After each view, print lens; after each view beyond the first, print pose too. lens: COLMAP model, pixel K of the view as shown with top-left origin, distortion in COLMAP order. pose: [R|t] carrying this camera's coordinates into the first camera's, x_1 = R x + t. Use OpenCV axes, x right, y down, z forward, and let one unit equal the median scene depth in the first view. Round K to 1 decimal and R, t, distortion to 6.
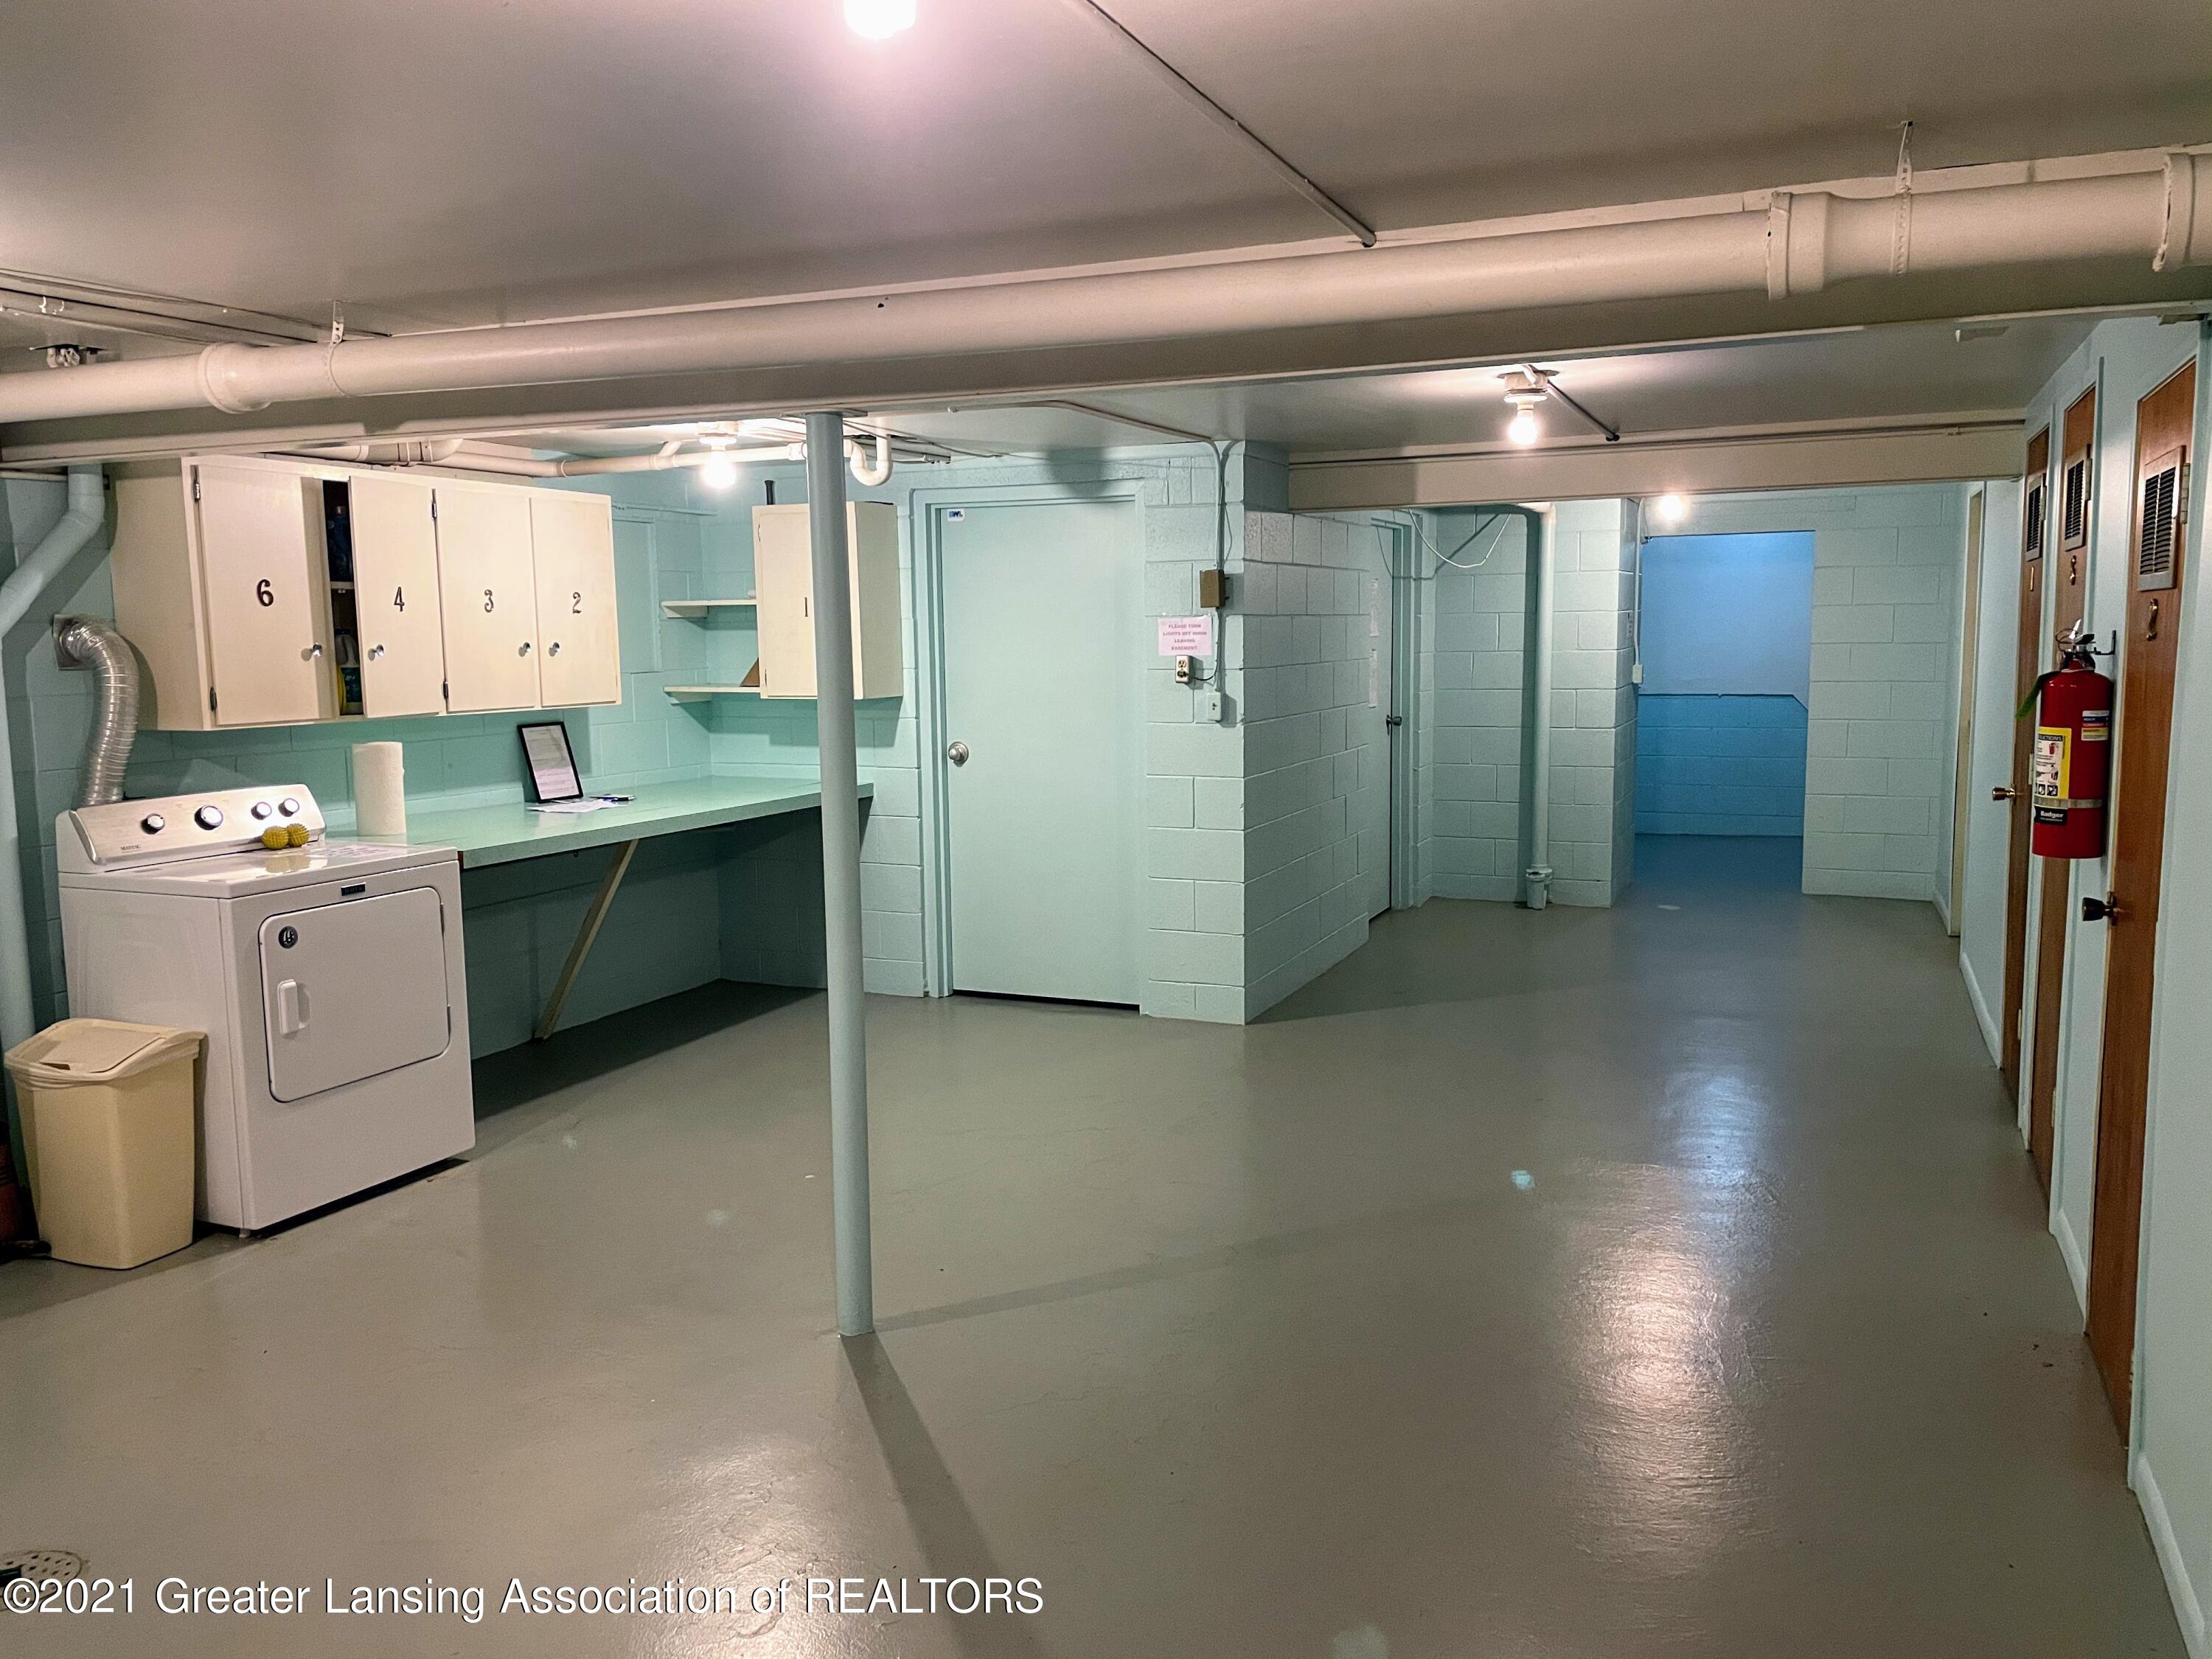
lens RADIAL K [[1666.0, 0, 1110.2], [0, 1666.0, 831.3], [0, 0, 1]] dist [0.052806, -0.056036]
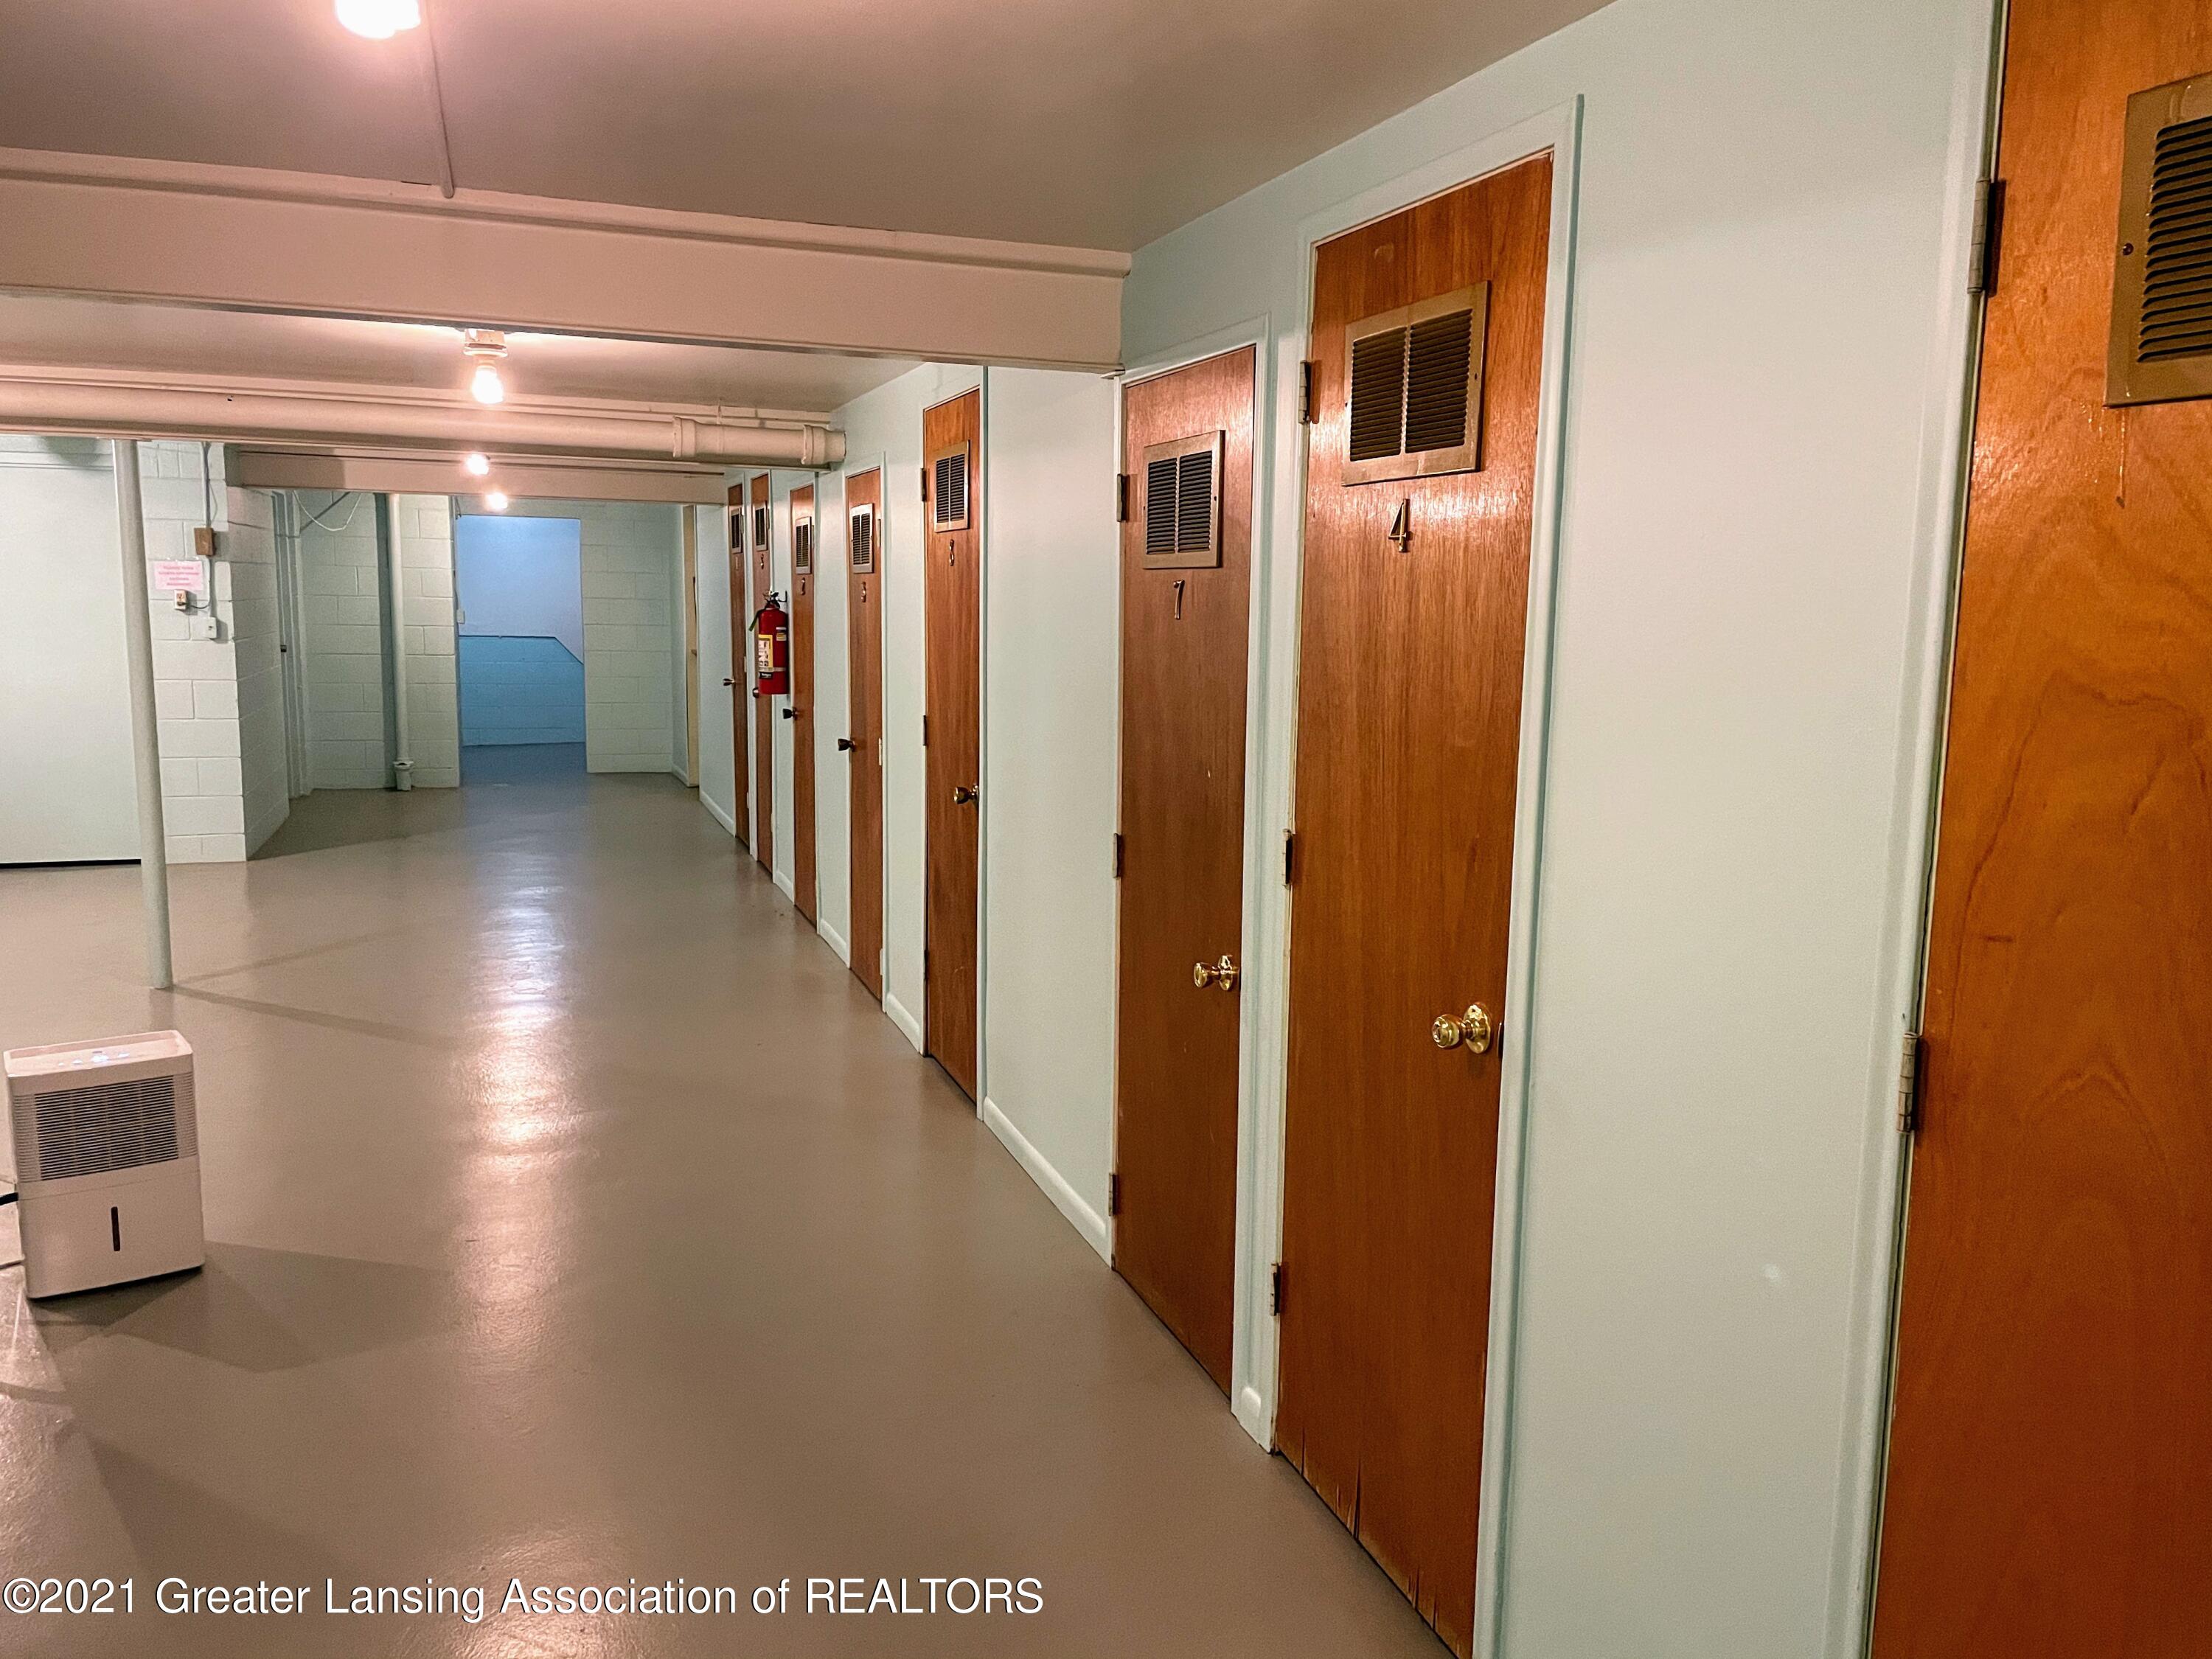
lens RADIAL K [[1666.0, 0, 1110.4], [0, 1666.0, 828.4], [0, 0, 1]] dist [0.052806, -0.056036]
pose [[0.730391, -0.067357, 0.679700, -0.353193], [0.052447, 0.997718, 0.042514, 0.070293], [-0.681013, 0.004596, 0.732257, -0.522485]]
